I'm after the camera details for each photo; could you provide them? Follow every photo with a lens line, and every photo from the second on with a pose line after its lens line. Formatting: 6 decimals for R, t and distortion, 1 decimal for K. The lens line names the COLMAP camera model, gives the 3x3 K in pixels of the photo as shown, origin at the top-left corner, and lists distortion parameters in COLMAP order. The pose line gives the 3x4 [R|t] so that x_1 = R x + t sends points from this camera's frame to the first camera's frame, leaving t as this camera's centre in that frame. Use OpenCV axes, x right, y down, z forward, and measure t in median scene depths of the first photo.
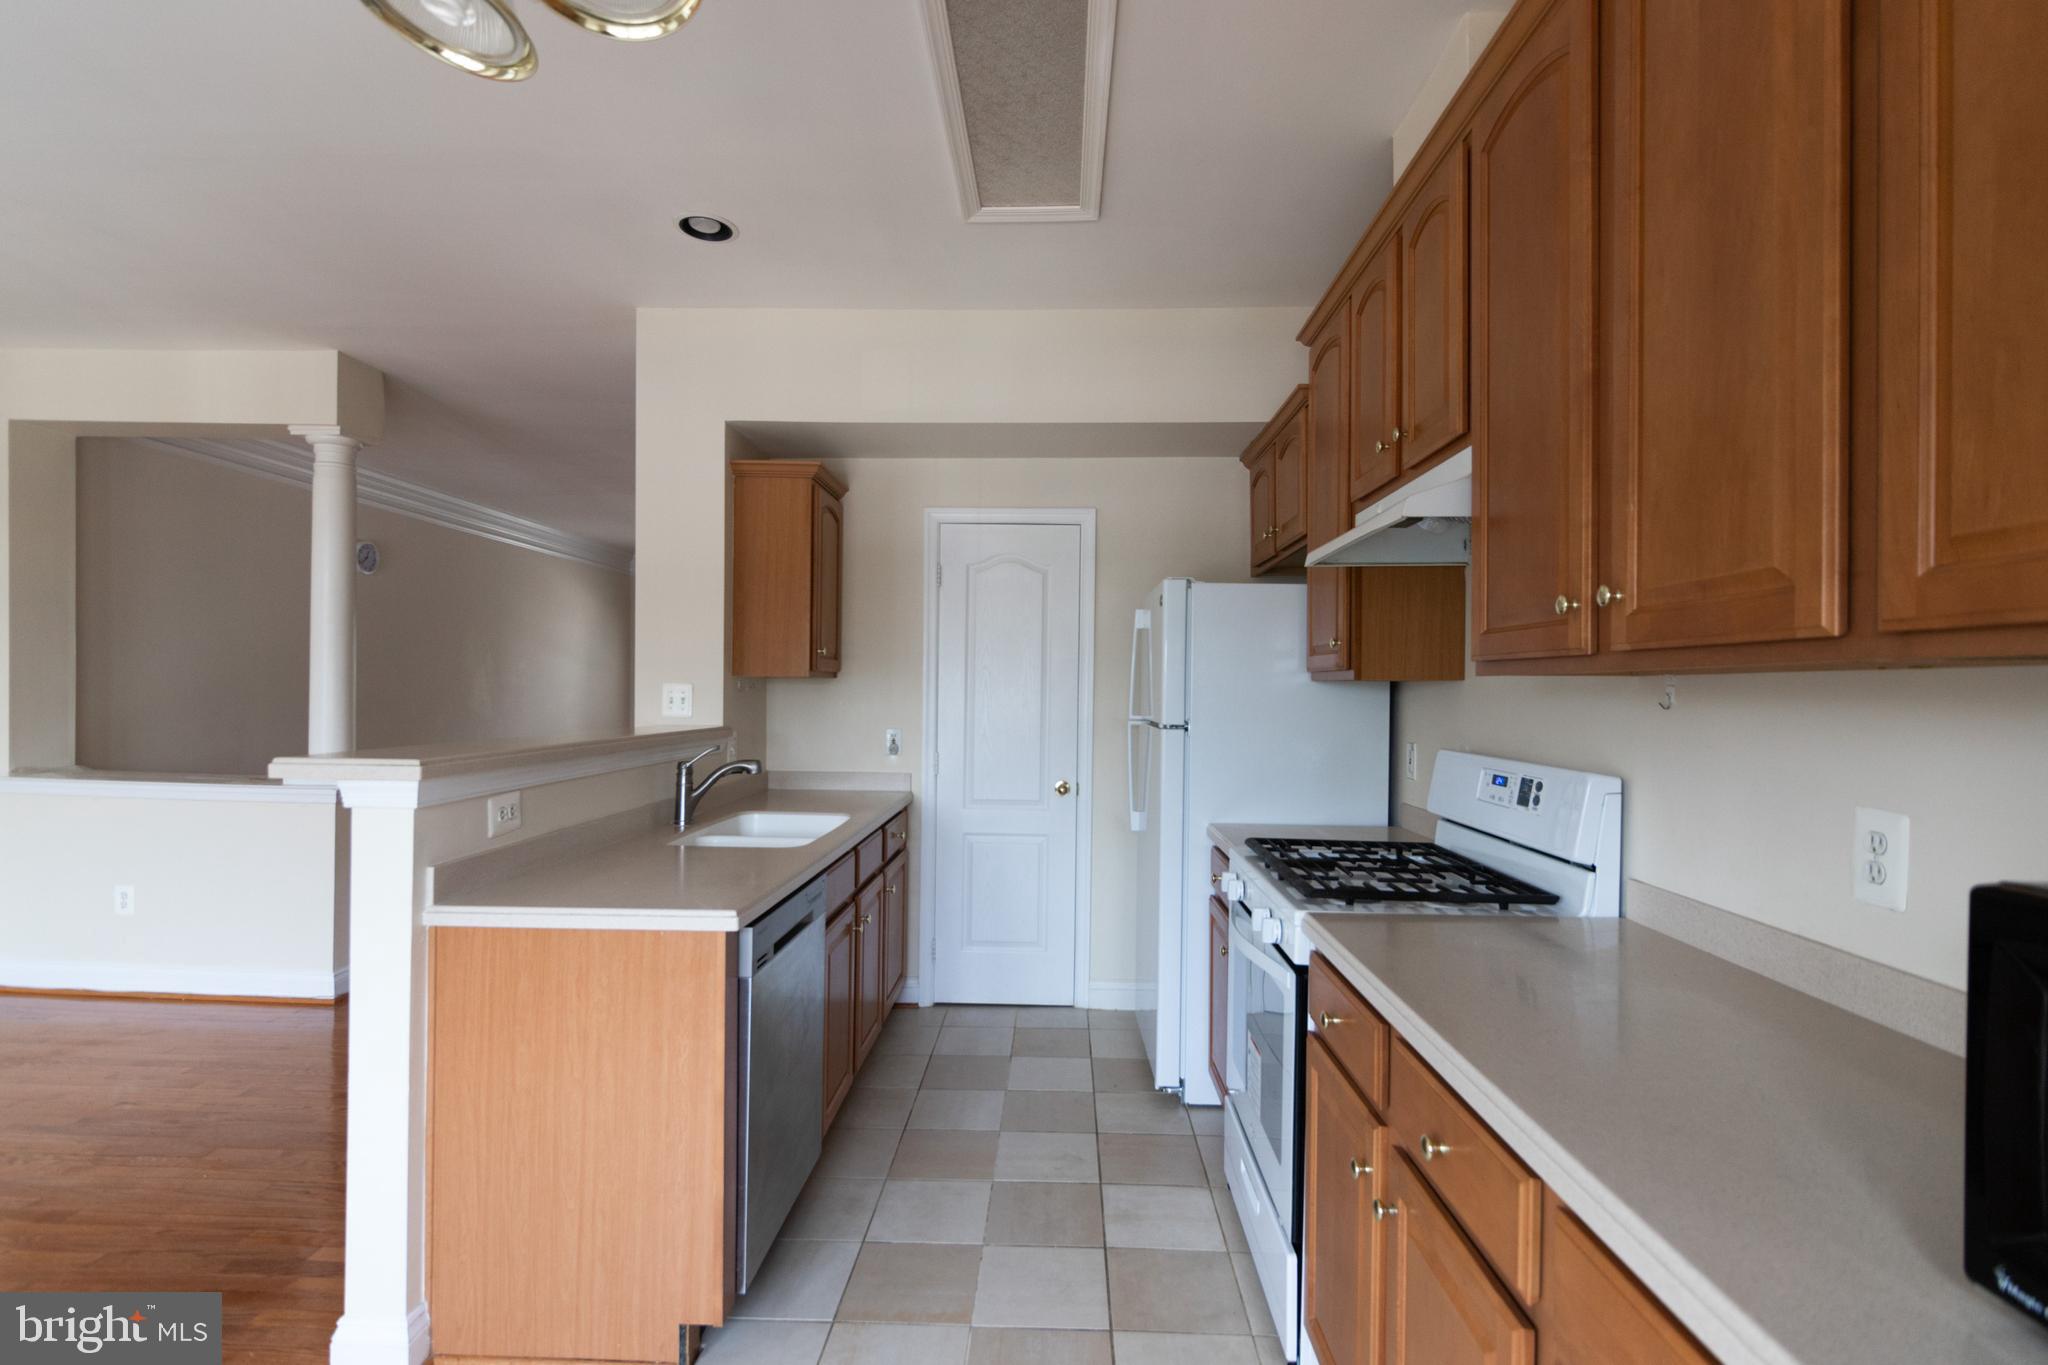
lens RADIAL K [[937.8, 0, 972.2], [0, 937.8, 688.7], [0, 0, 1]] dist [0.004486, -0.004238]
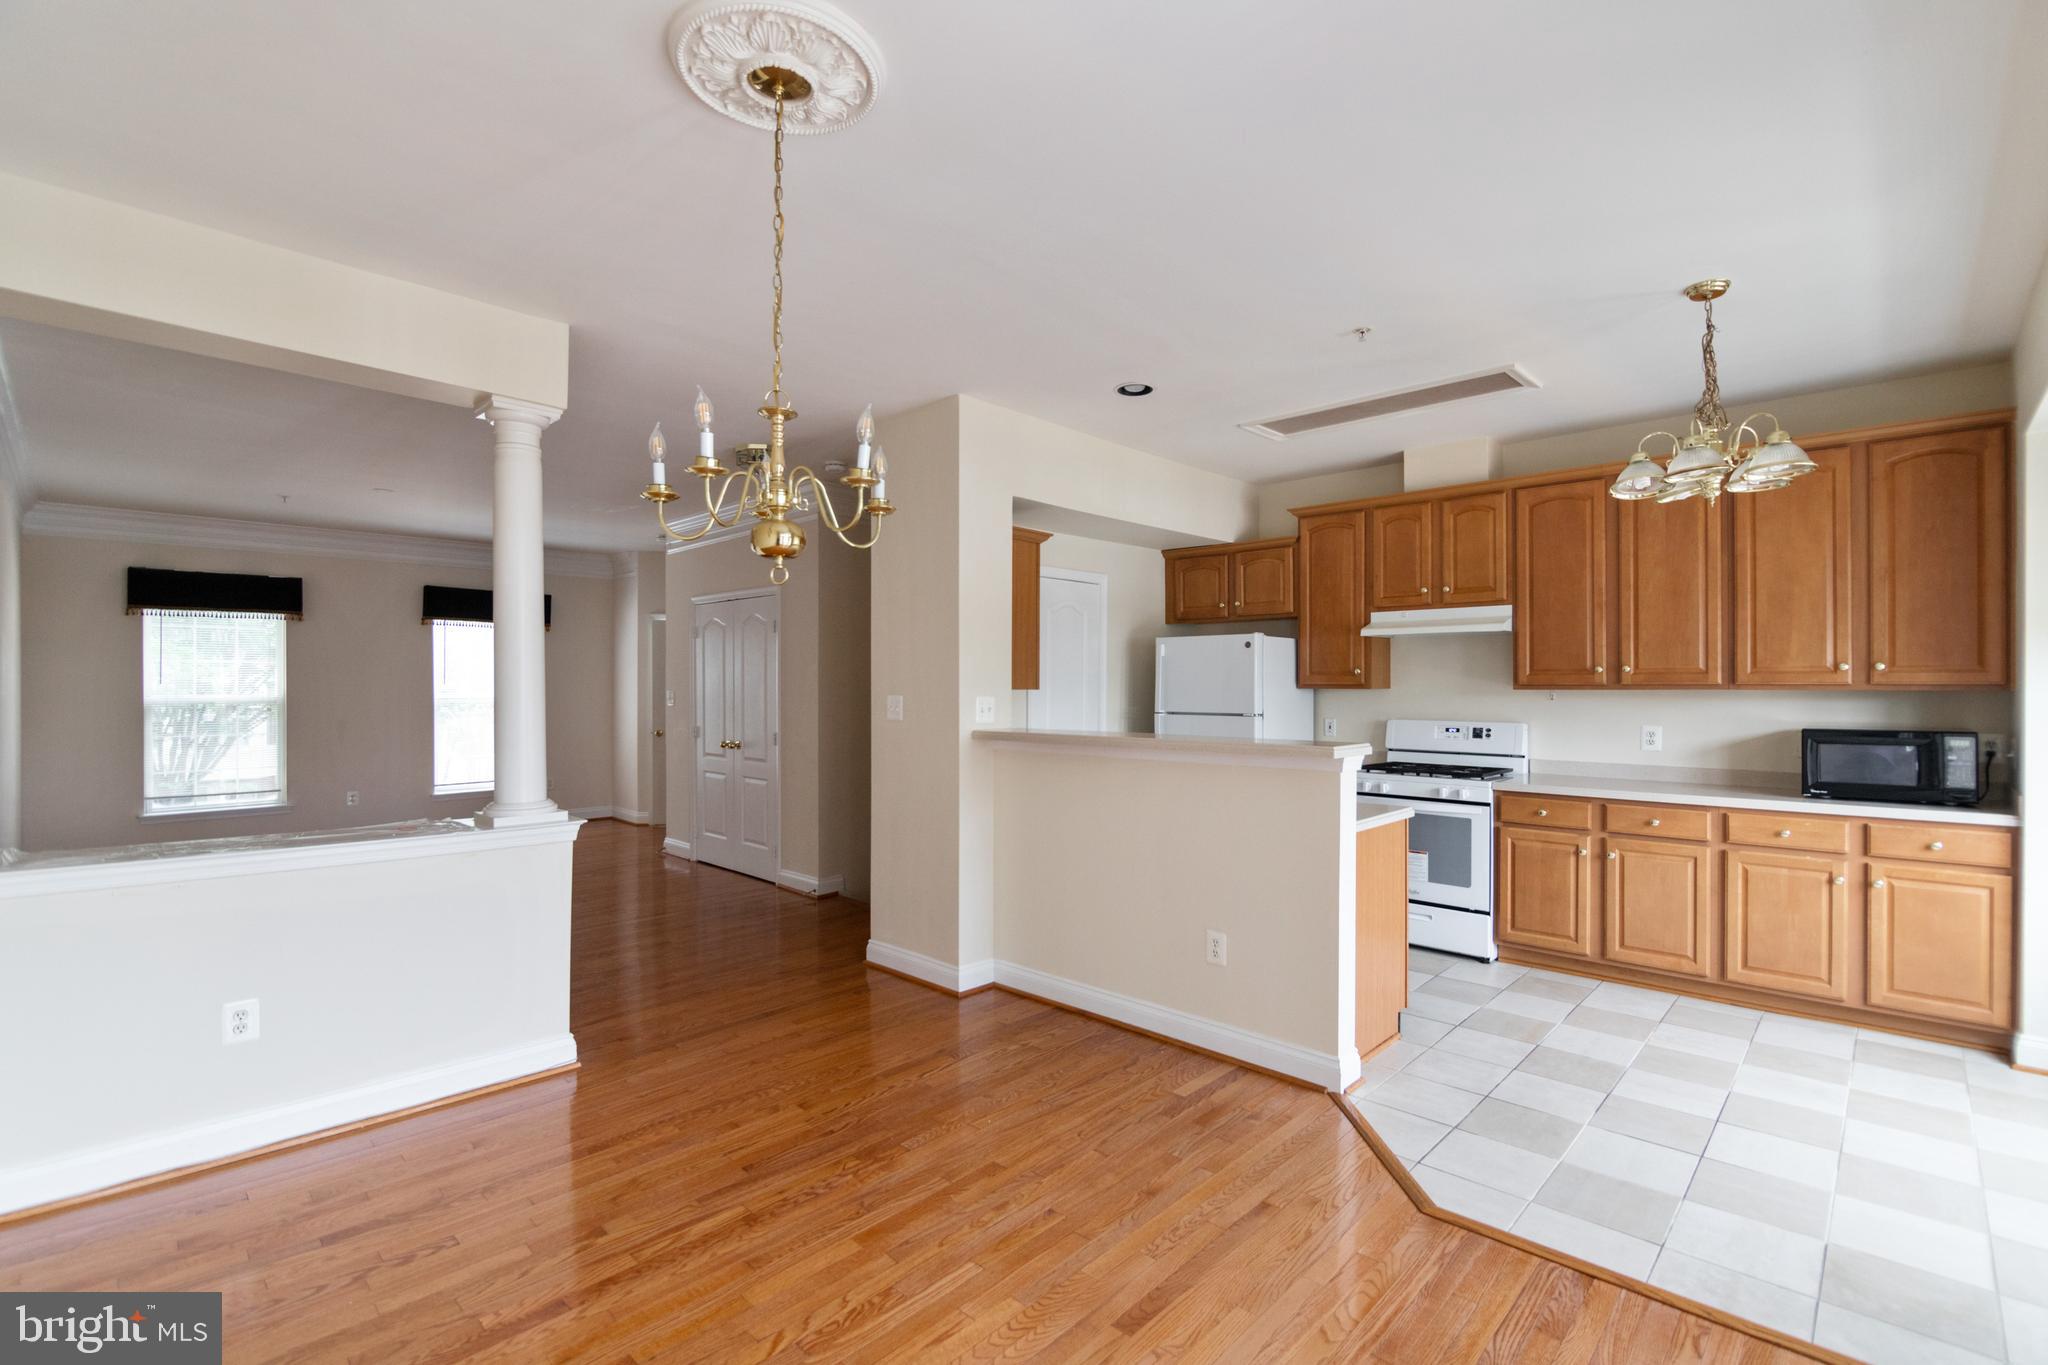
lens RADIAL K [[955.2, 0, 927.3], [0, 955.2, 684.3], [0, 0, 1]] dist [-0.015641, -0.000822]
pose [[0.682808, -0.012203, 0.730496, -1.702656], [0.009604, 0.999924, 0.007727, -0.043026], [-0.730534, 0.001739, 0.682874, 0.226627]]
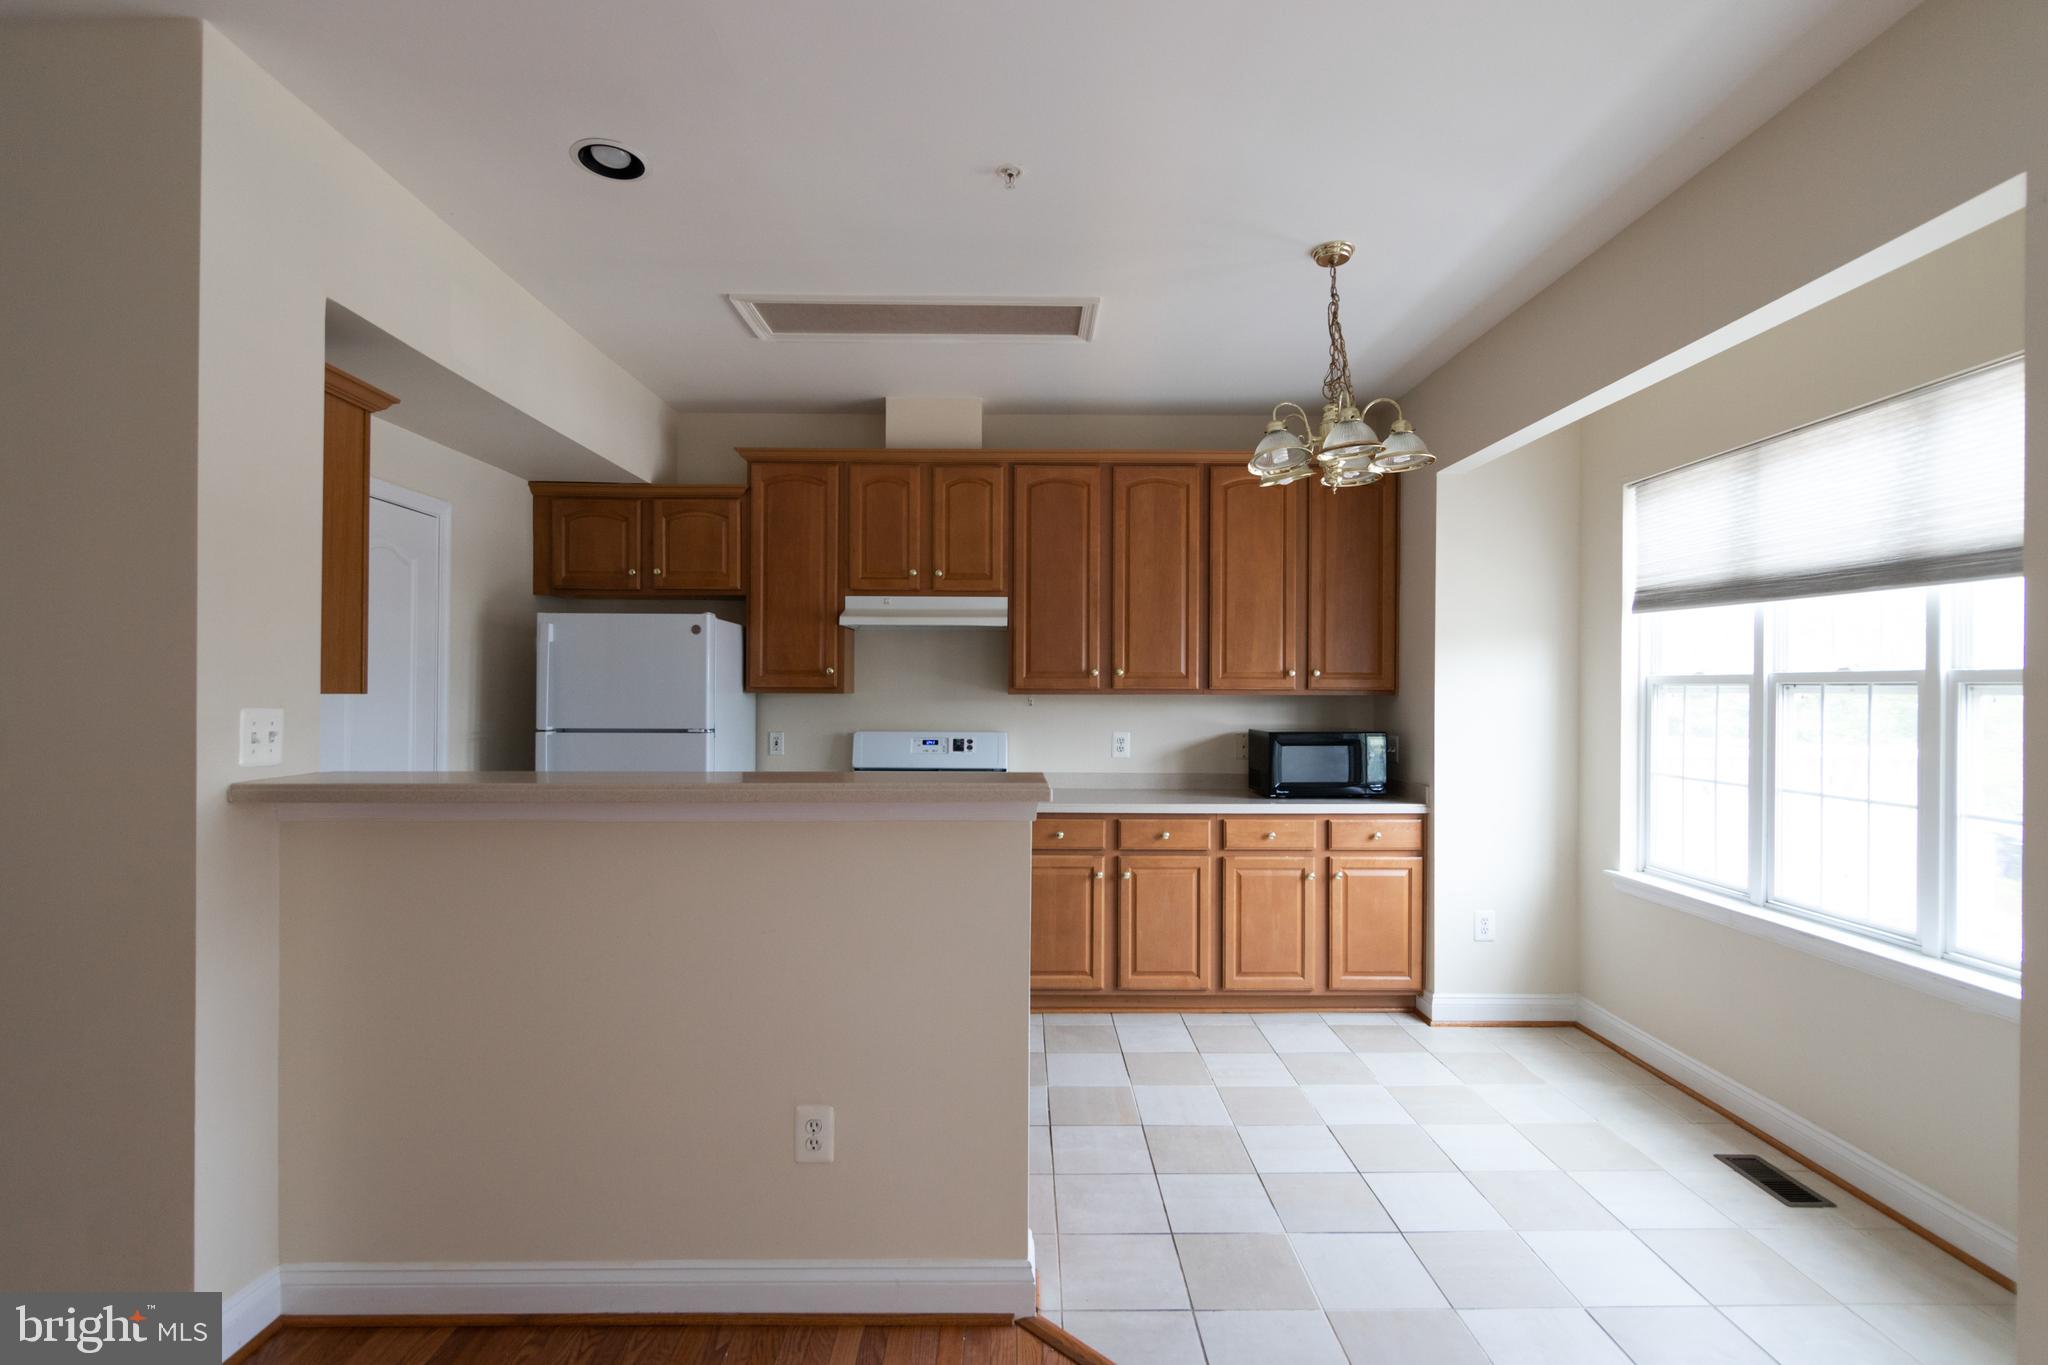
lens RADIAL K [[1006.7, 0, 1051.2], [0, 1006.7, 689.9], [0, 0, 1]] dist [0.002605, -0.000232]
pose [[-0.101783, -0.011269, 0.994743, -1.295255], [-0.003922, 0.999933, 0.010926, -0.034207], [-0.994799, -0.002790, -0.101820, 0.734602]]
